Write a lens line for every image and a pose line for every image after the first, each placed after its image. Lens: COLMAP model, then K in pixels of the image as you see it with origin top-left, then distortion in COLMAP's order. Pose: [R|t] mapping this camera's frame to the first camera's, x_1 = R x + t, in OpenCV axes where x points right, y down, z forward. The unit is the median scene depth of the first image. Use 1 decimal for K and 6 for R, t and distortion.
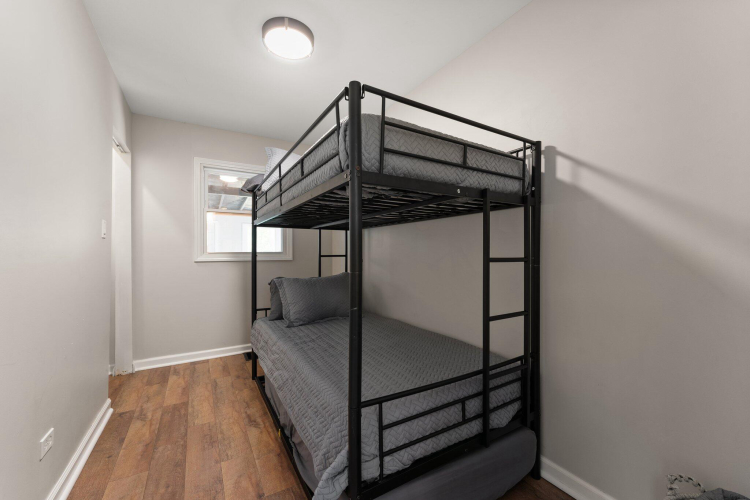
lens RADIAL K [[299.6, 0, 375.0], [0, 299.6, 250.0], [0, 0, 1]] dist [0.014319, 0.000012]
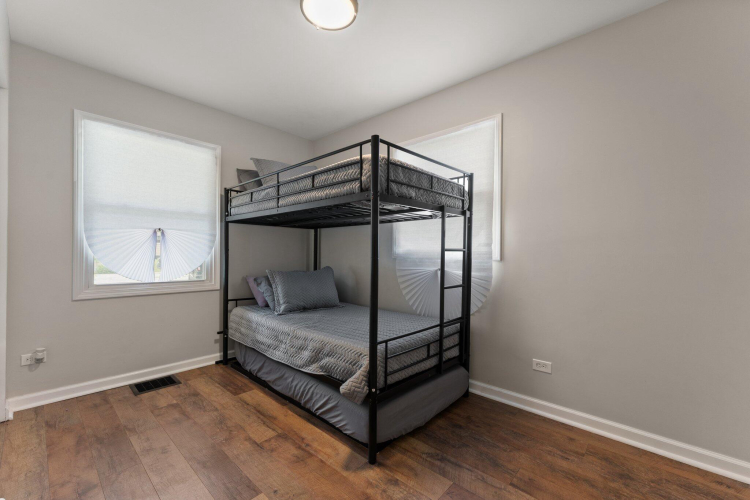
lens RADIAL K [[318.5, 0, 375.0], [0, 318.5, 250.0], [0, 0, 1]] dist [-0.000024, 0.000000]
pose [[0.964240, 0.004008, 0.265001, -0.386703], [-0.007145, 0.999915, 0.010874, 0.007897], [-0.264935, -0.012379, 0.964187, -0.464302]]
